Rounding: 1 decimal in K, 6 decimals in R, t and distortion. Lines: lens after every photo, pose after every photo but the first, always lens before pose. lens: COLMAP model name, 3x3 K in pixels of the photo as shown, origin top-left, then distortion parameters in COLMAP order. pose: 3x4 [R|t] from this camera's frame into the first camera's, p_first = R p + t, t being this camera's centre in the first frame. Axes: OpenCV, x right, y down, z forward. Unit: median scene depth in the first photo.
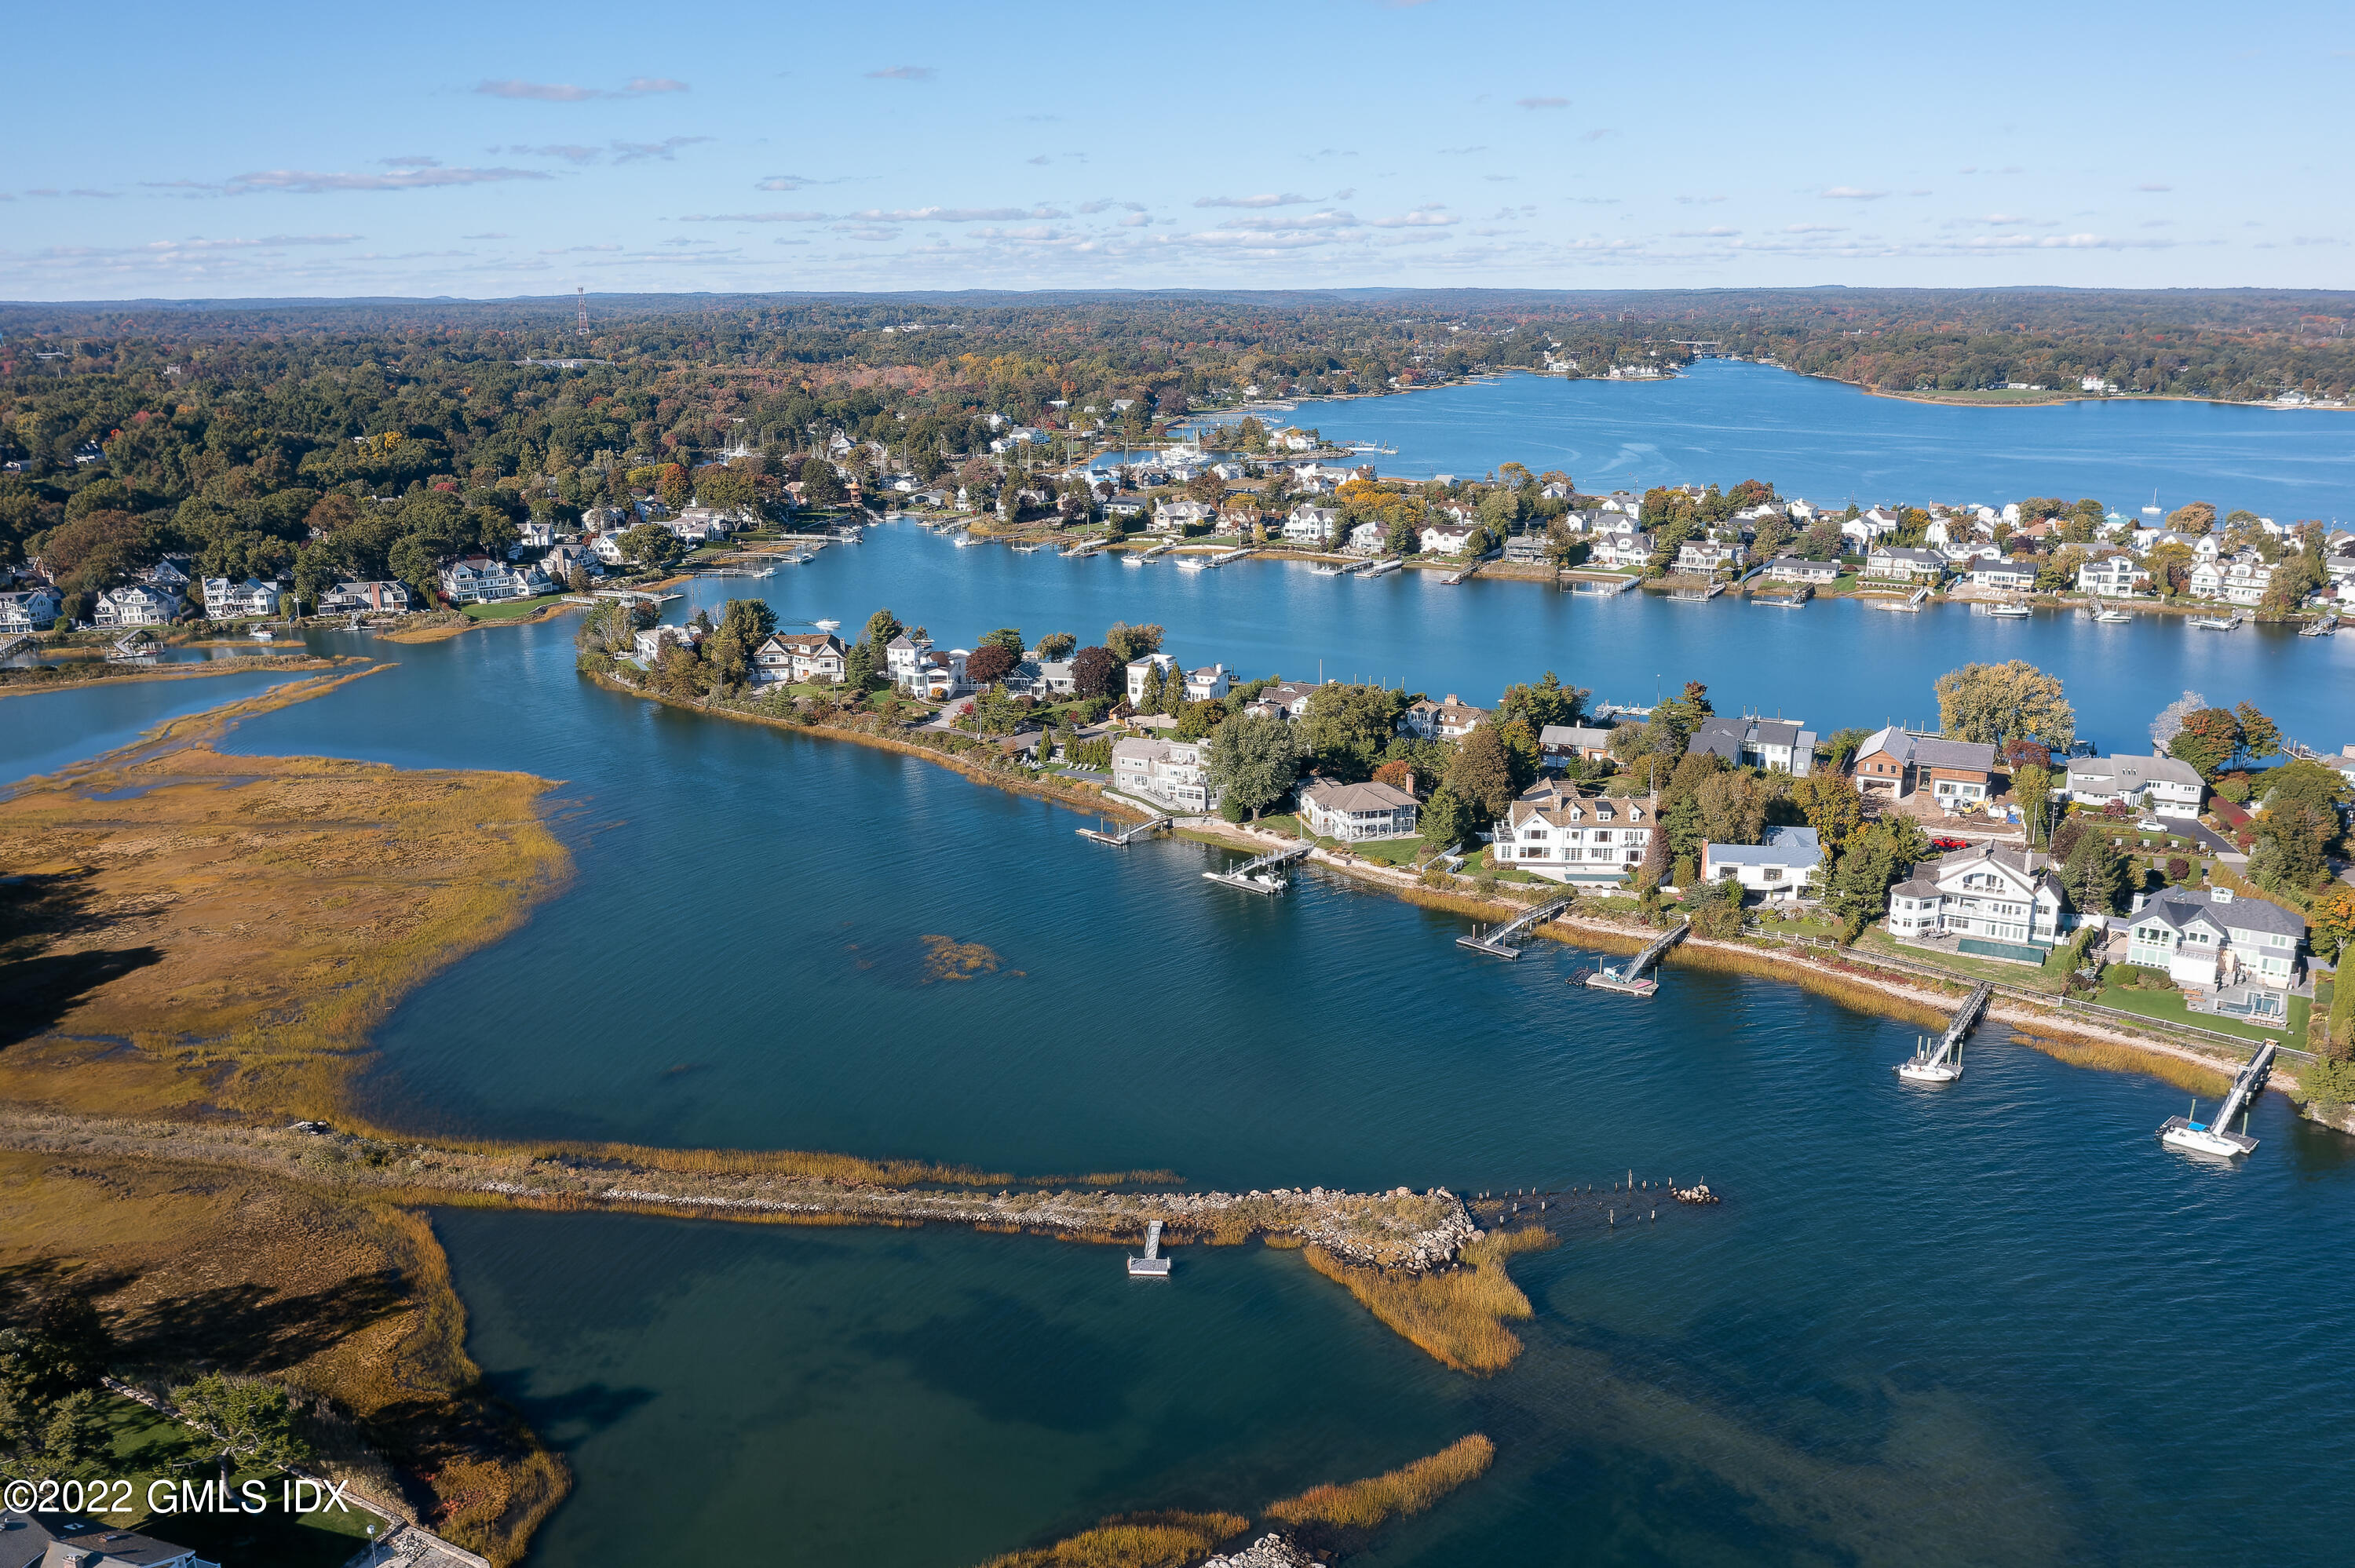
lens RADIAL K [[1835.1, 0, 1181.9], [0, 1835.1, 779.6], [0, 0, 1]] dist [-0.036308, 0.000227]
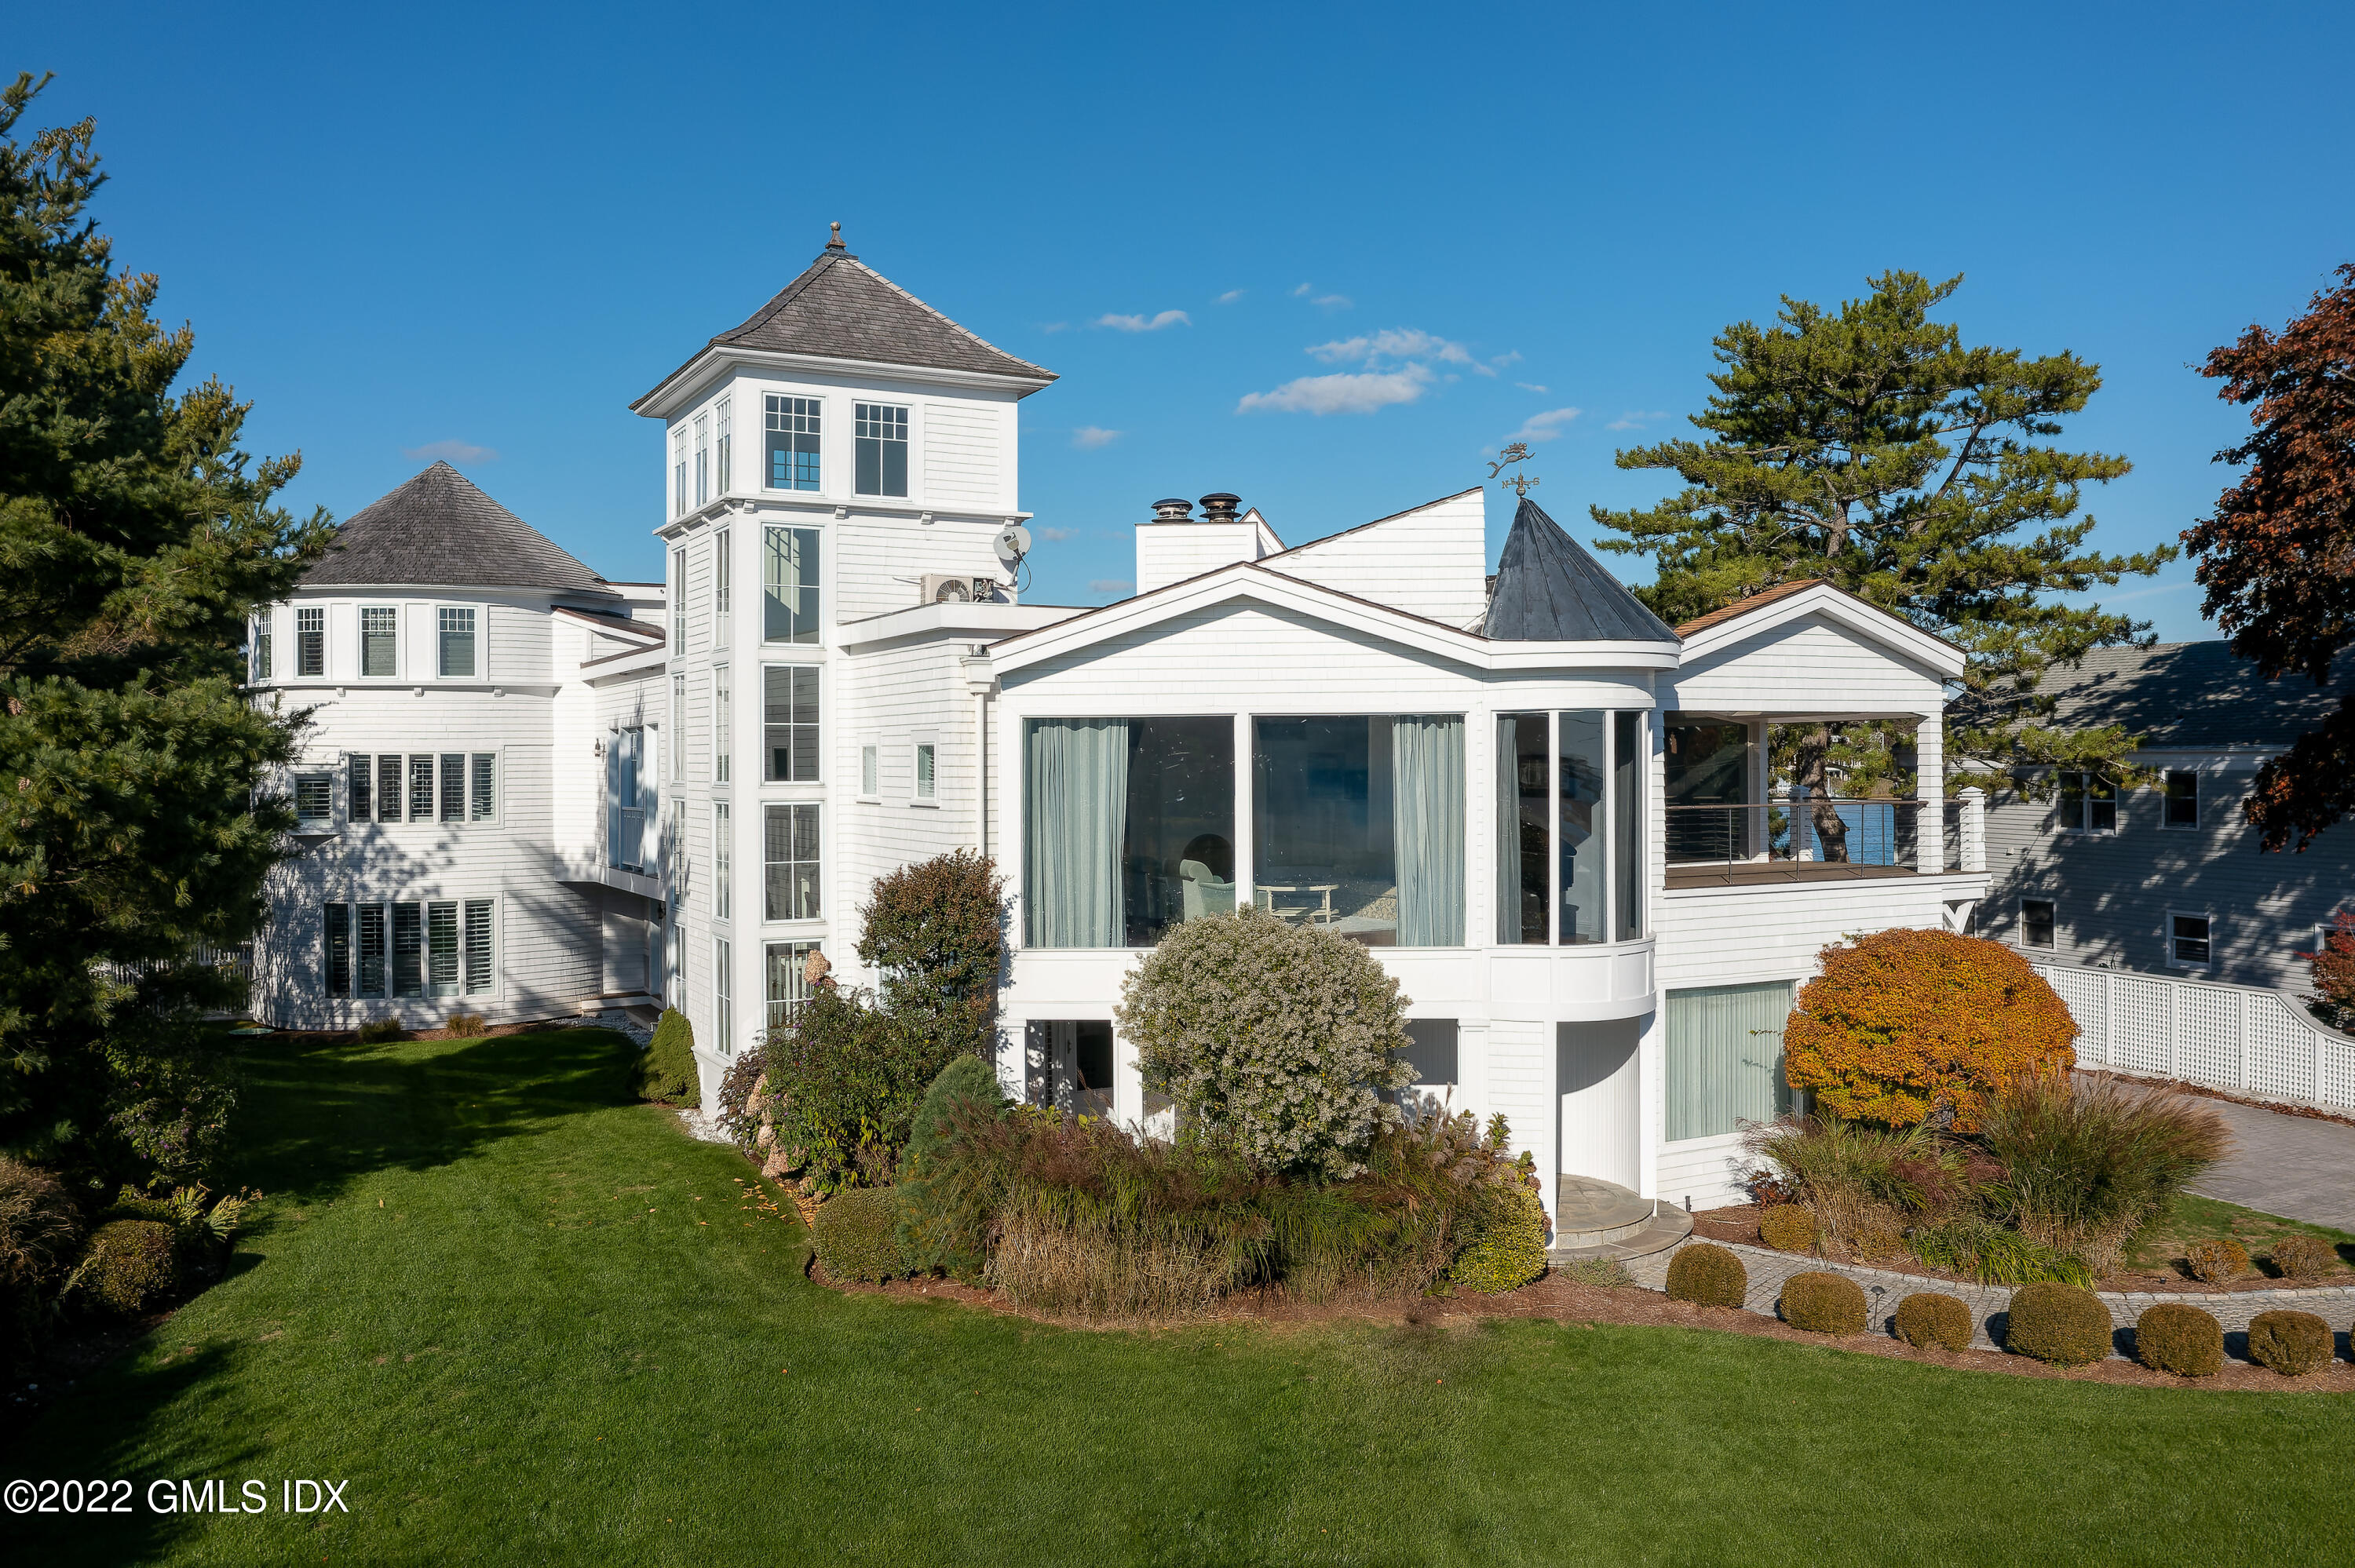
lens RADIAL K [[1835.1, 0, 1172.0], [0, 1835.1, 766.9], [0, 0, 1]] dist [-0.036308, 0.000227]
pose [[0.860827, 0.000797, 0.508897, -0.130335], [0.127694, 0.967668, -0.217516, -0.034741], [-0.492616, 0.252227, 0.832893, 0.721432]]
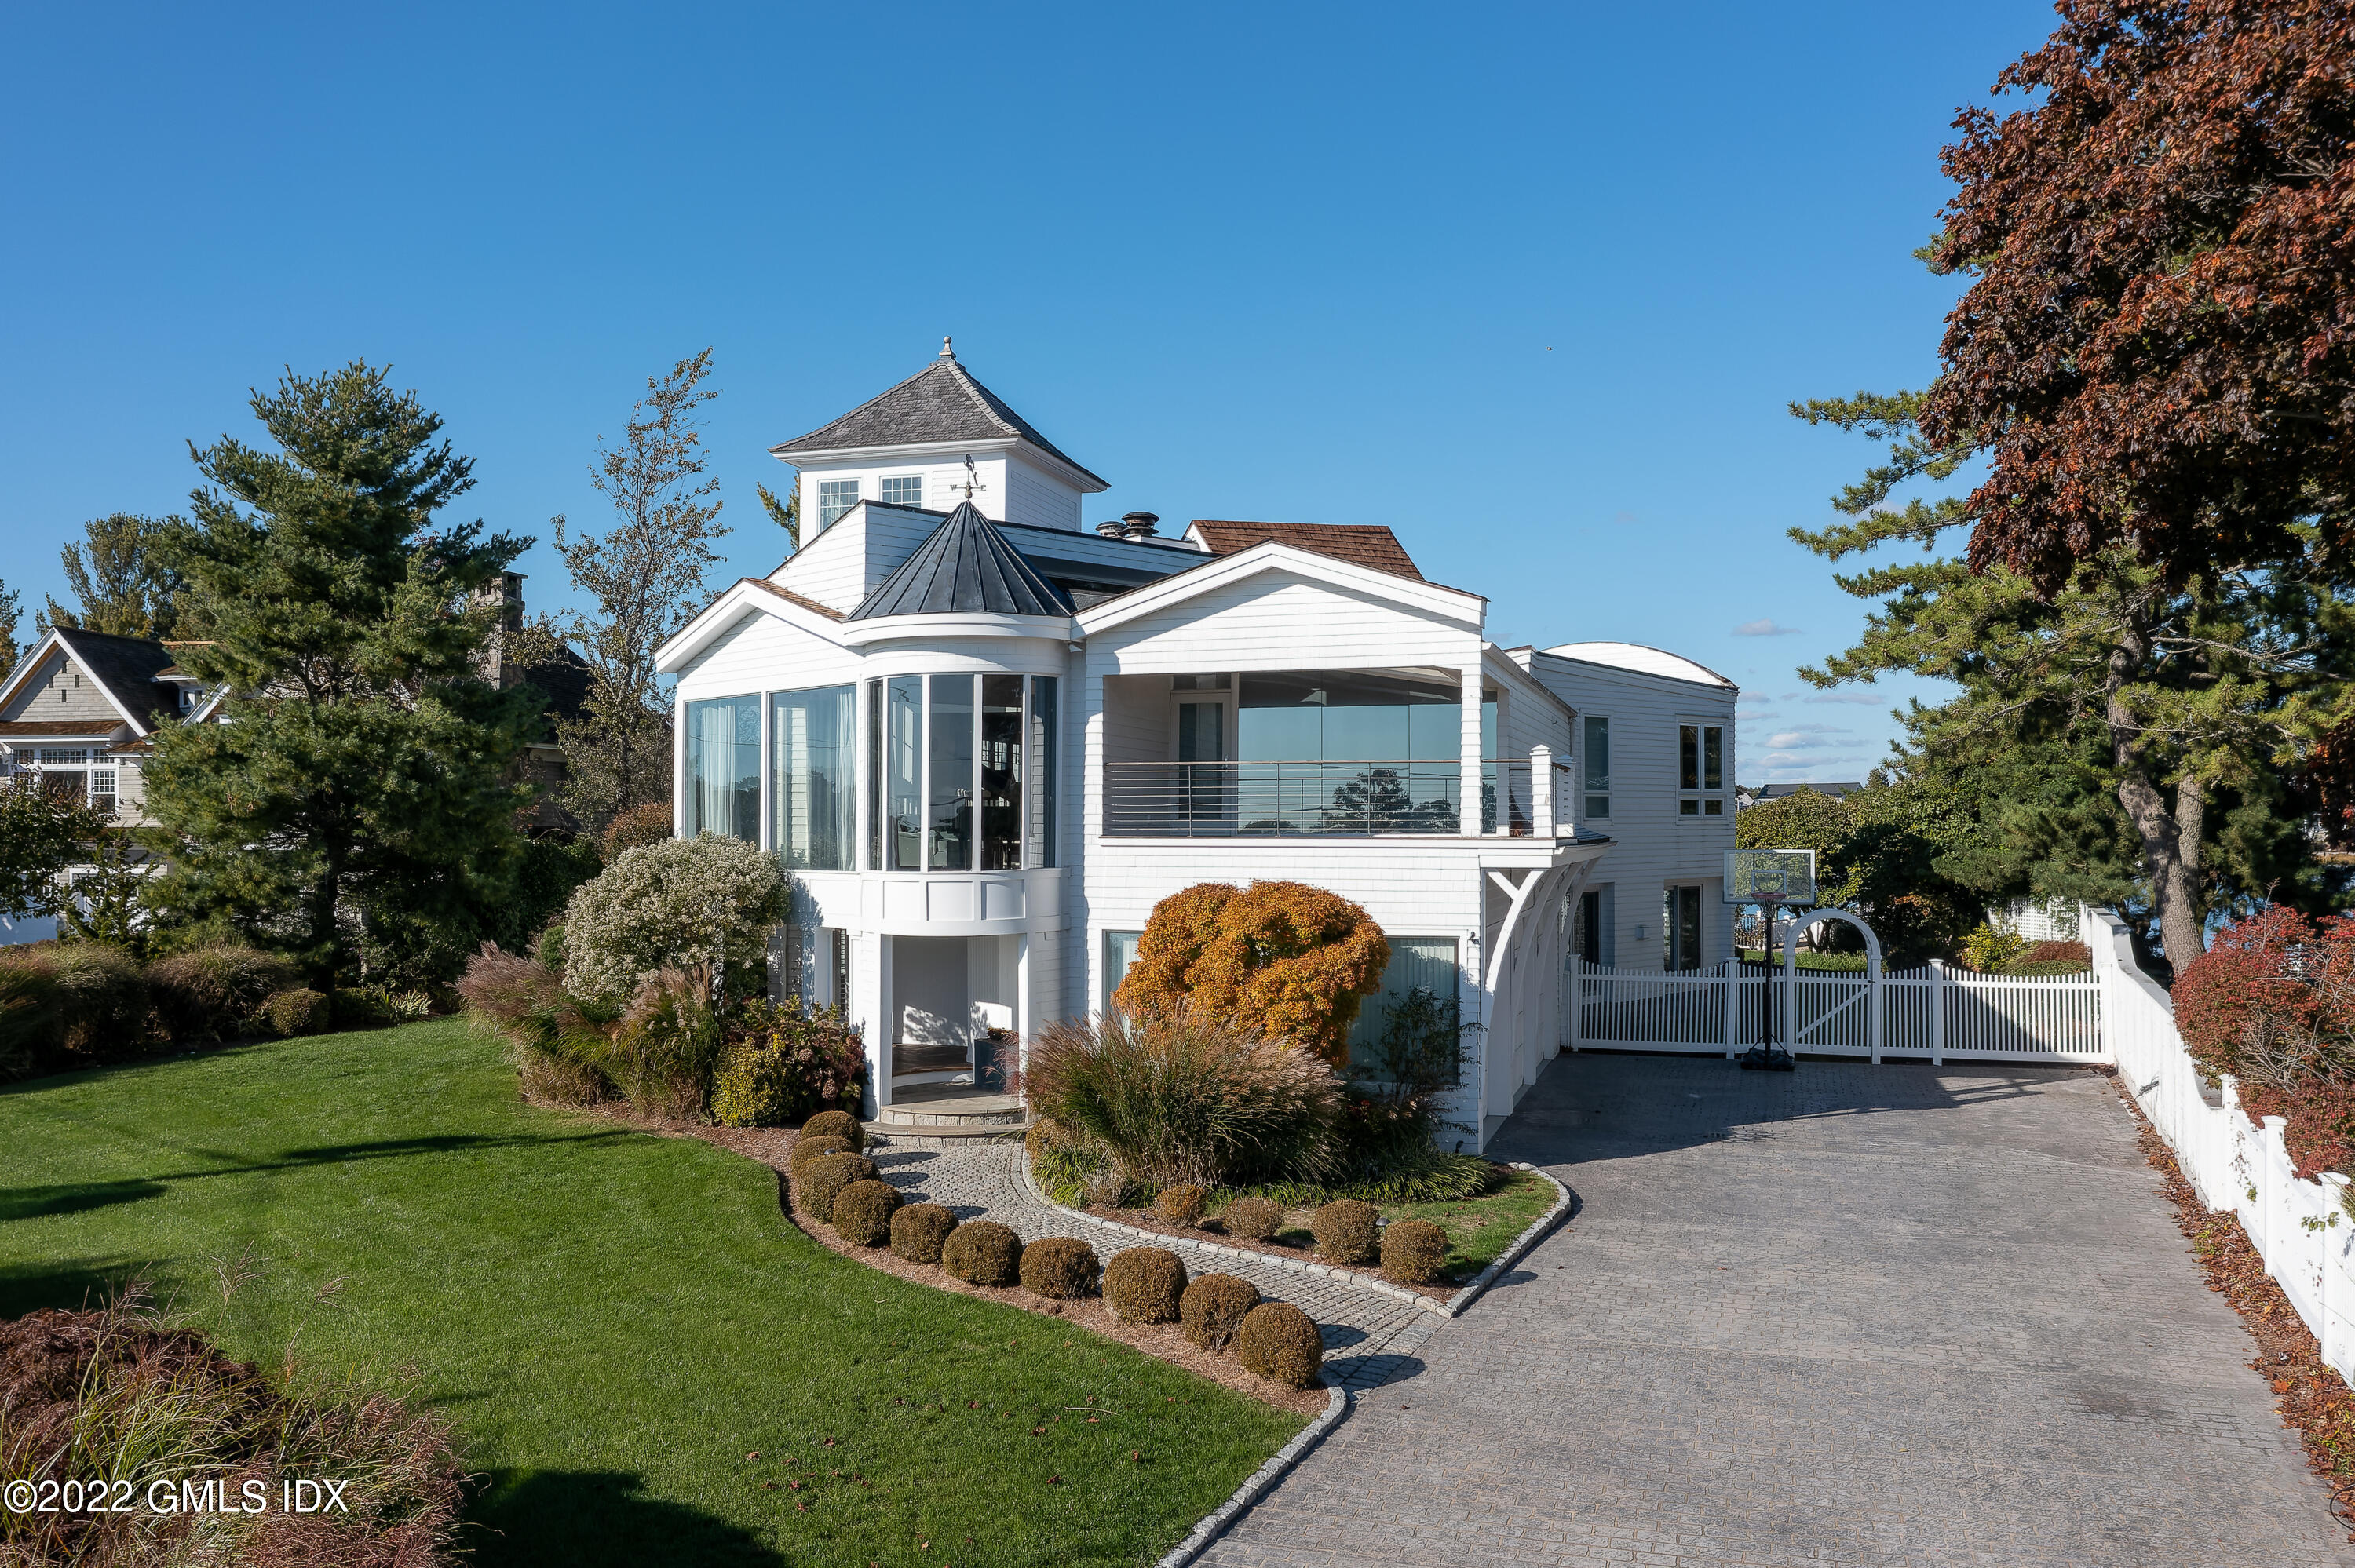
lens RADIAL K [[1835.1, 0, 1175.7], [0, 1835.1, 780.3], [0, 0, 1]] dist [-0.036308, 0.000227]
pose [[0.969372, 0.002895, -0.245580, -0.092058], [-0.070759, 0.960822, -0.267981, -0.029727], [0.235183, 0.277150, 0.931599, 0.710532]]
